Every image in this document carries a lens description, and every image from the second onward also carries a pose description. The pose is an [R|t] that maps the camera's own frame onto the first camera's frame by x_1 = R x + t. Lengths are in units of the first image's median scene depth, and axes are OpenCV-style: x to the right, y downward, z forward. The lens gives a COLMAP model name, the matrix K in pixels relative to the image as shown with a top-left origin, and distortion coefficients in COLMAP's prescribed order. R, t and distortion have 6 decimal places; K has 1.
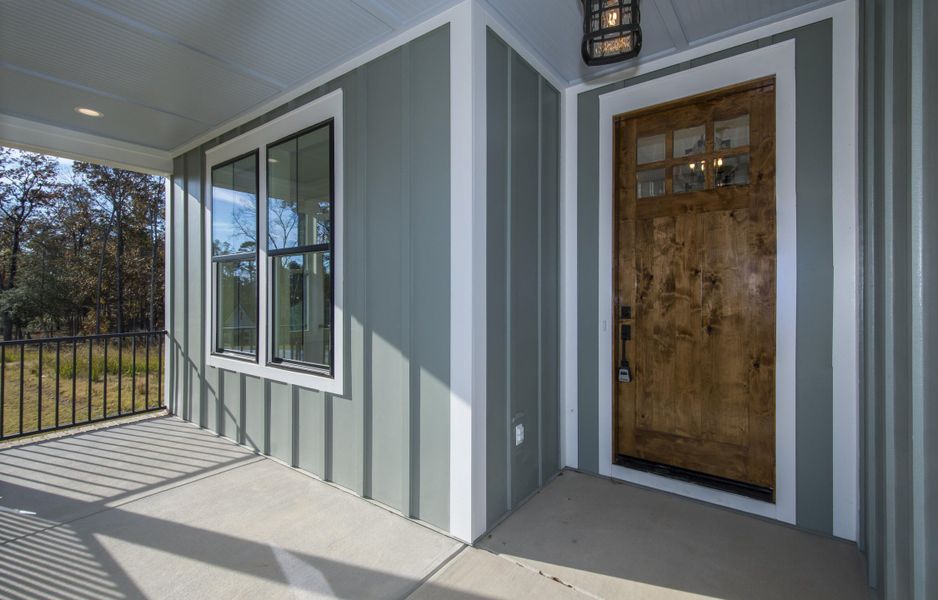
lens RADIAL K [[420.5, 0, 467.7], [0, 420.5, 289.7], [0, 0, 1]] dist [0.018228, 0.000058]
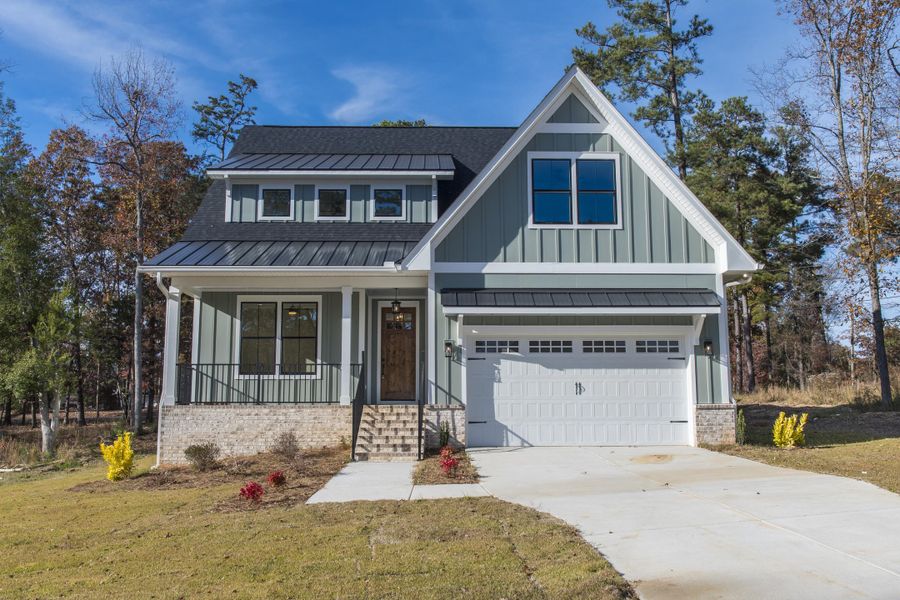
lens RADIAL K [[799.4, 0, 450.0], [0, 799.4, 300.0], [0, 0, 1]] dist [0.002463, -0.003374]
pose [[0.781395, 0.084800, 0.618248, -3.654136], [-0.002009, 0.991061, -0.133396, 0.481607], [-0.624034, 0.102993, 0.774580, -4.990685]]
